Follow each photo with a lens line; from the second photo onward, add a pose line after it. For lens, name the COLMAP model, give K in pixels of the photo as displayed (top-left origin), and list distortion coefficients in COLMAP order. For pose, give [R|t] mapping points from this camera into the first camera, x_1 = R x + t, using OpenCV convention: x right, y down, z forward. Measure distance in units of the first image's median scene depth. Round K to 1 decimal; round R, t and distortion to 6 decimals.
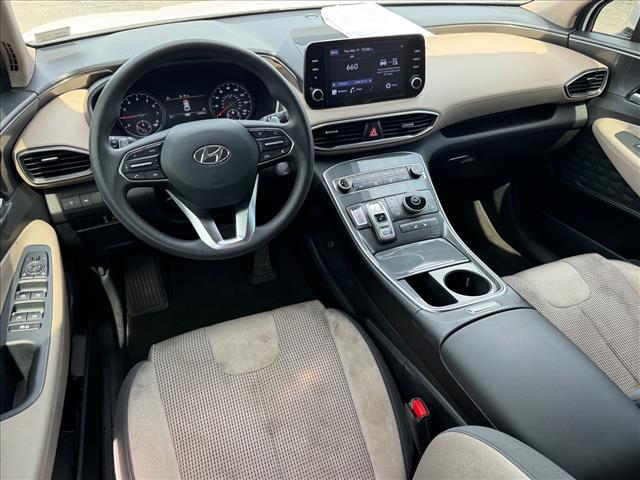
lens RADIAL K [[458.2, 0, 320.0], [0, 458.2, 240.0], [0, 0, 1]] dist [-0.005083, -0.003297]
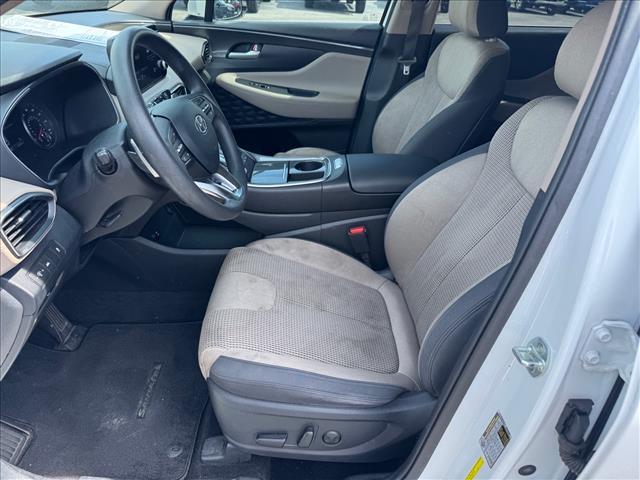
lens RADIAL K [[458.2, 0, 320.0], [0, 458.2, 240.0], [0, 0, 1]] dist [-0.005083, -0.003297]
pose [[0.355848, -0.492040, 0.794524, -0.703551], [0.516977, 0.811886, 0.271250, -0.075435], [-0.778529, 0.314227, 0.543281, 0.136286]]
